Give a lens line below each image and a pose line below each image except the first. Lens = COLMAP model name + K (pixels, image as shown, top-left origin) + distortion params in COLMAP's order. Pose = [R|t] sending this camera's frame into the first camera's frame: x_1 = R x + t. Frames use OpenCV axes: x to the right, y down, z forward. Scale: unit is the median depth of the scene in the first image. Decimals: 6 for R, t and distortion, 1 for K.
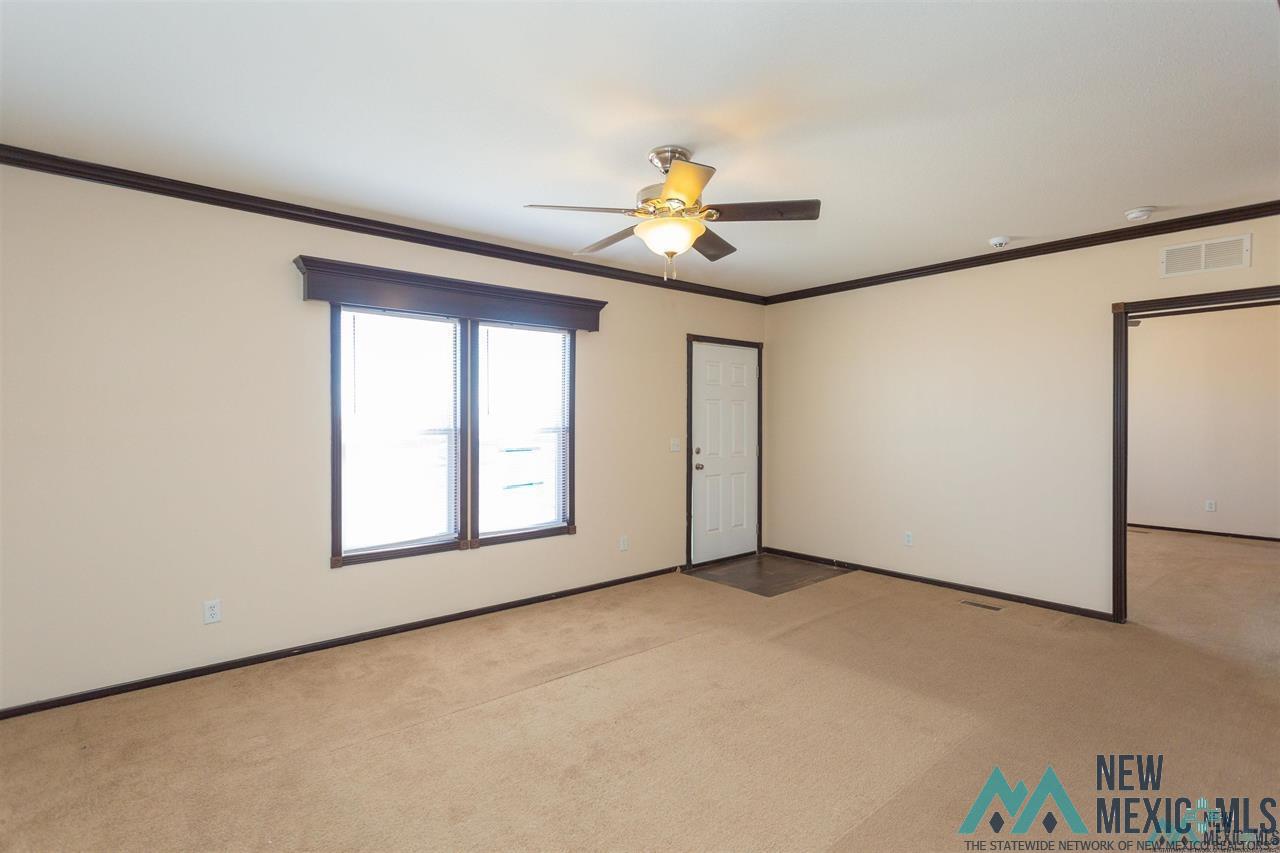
lens RADIAL K [[621.7, 0, 632.4], [0, 621.7, 430.3], [0, 0, 1]] dist [-0.000735, 0.000143]
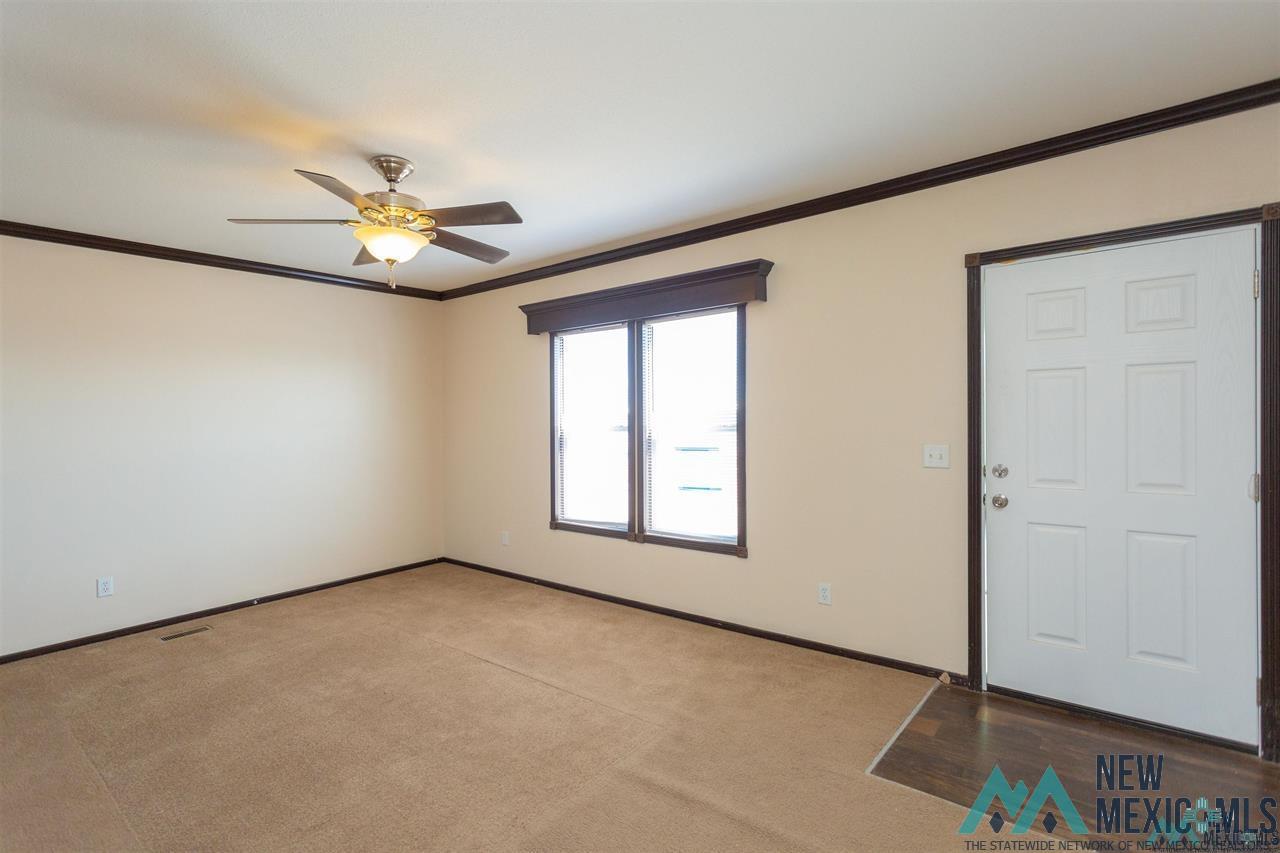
lens RADIAL K [[609.3, 0, 632.5], [0, 609.3, 417.6], [0, 0, 1]] dist [0.008056, 0.000824]
pose [[0.190997, 0.000330, -0.981590, 0.662436], [0.004492, 0.999989, 0.001210, -0.016978], [0.981580, -0.004640, 0.190994, 0.715782]]
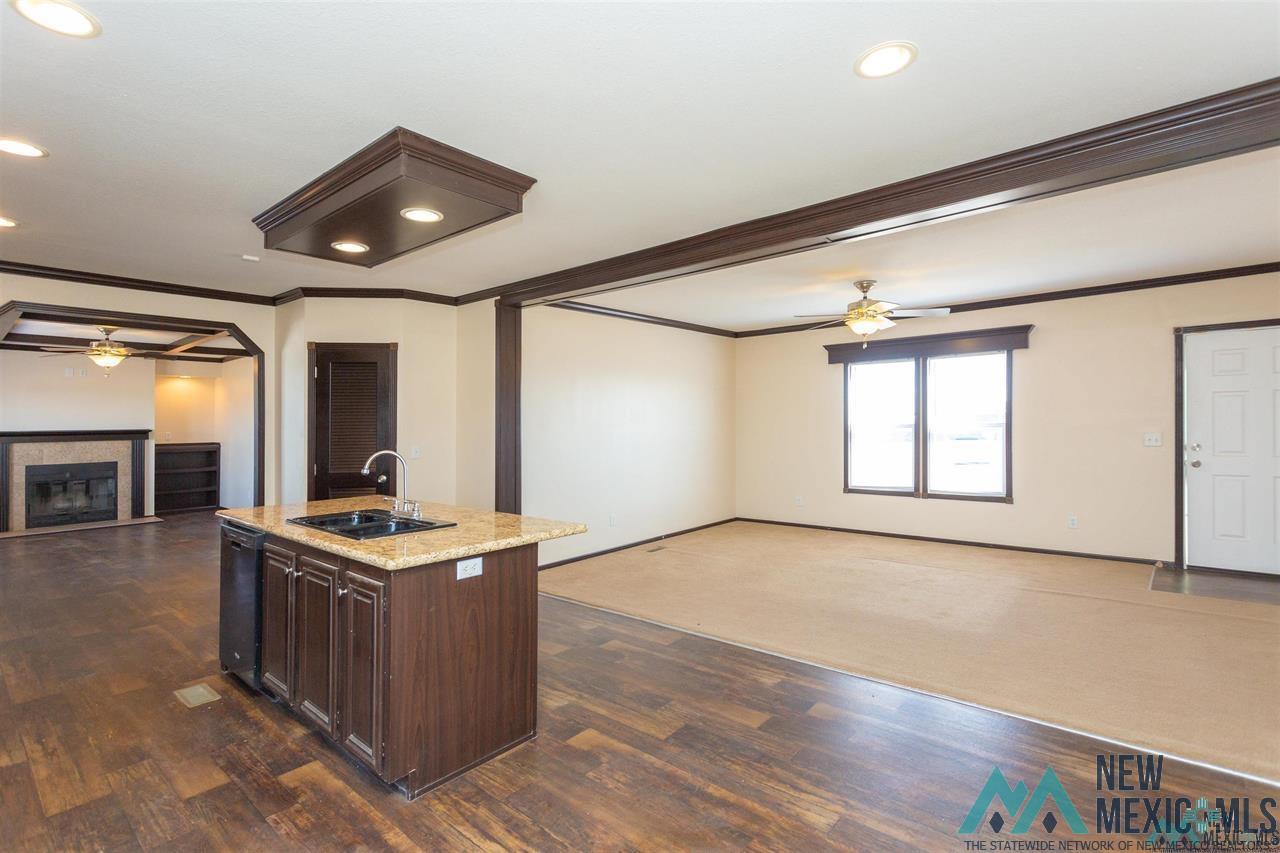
lens RADIAL K [[609.3, 0, 632.5], [0, 609.3, 417.6], [0, 0, 1]] dist [0.008056, 0.000824]
pose [[0.161994, -0.008433, -0.986756, 1.073457], [0.005173, 0.999957, -0.007696, -0.010671], [0.986778, -0.003858, 0.162030, -0.006667]]
